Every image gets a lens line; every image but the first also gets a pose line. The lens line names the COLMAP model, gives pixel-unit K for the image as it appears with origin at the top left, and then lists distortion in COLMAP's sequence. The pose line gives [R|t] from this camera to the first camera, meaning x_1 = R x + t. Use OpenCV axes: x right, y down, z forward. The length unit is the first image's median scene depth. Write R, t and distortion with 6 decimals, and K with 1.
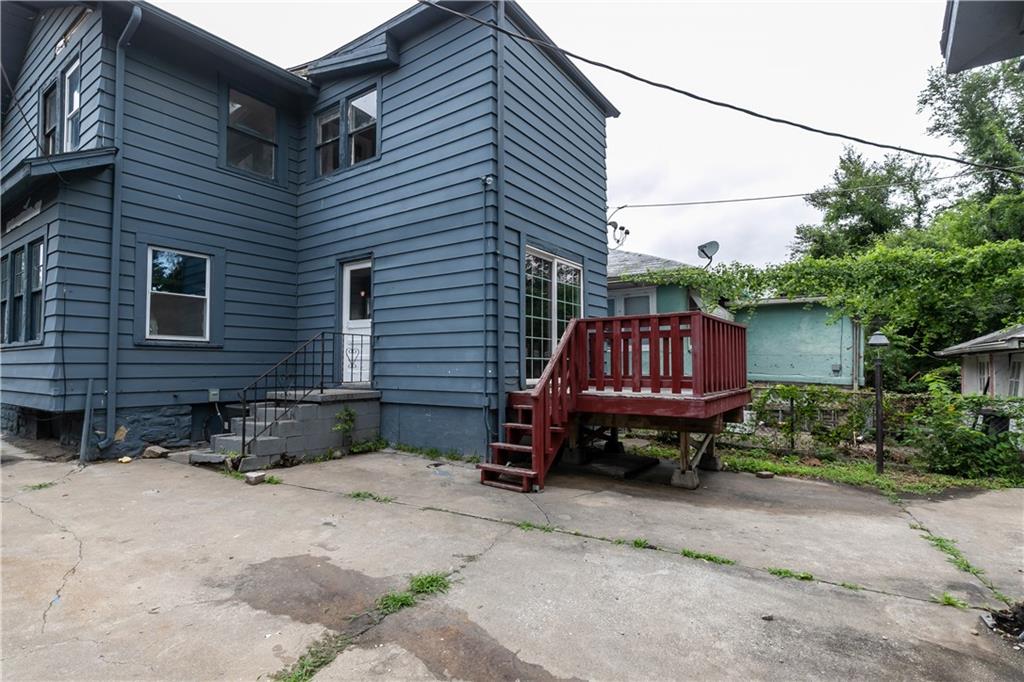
lens RADIAL K [[479.1, 0, 516.2], [0, 479.1, 345.8], [0, 0, 1]] dist [0.005719, -0.000456]
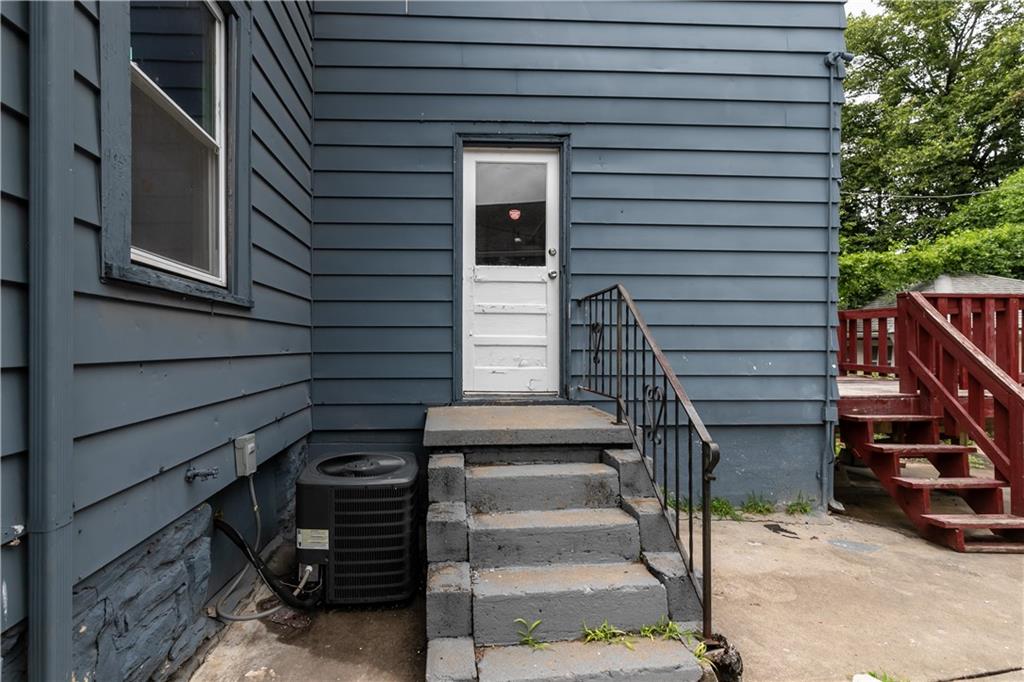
lens RADIAL K [[491.8, 0, 456.2], [0, 491.8, 340.1], [0, 0, 1]] dist [0.004825, 0.000483]
pose [[0.804134, 0.006983, 0.594407, -0.813148], [-0.026831, 0.999338, 0.024559, 0.015599], [-0.593842, -0.035698, 0.803789, 0.741284]]
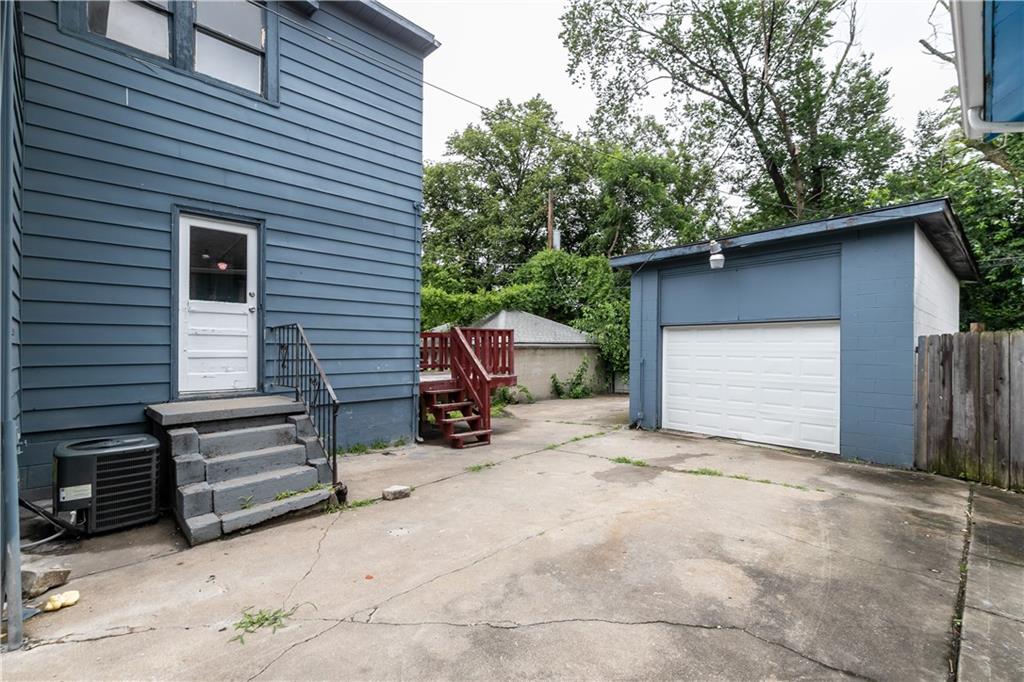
lens RADIAL K [[462.9, 0, 516.0], [0, 462.9, 345.0], [0, 0, 1]] dist [0.002273, 0.000644]
pose [[0.191570, 0.009162, 0.981436, -1.110568], [-0.037963, 0.999277, -0.001919, -0.006018], [-0.980744, -0.036891, 0.191780, 0.511392]]
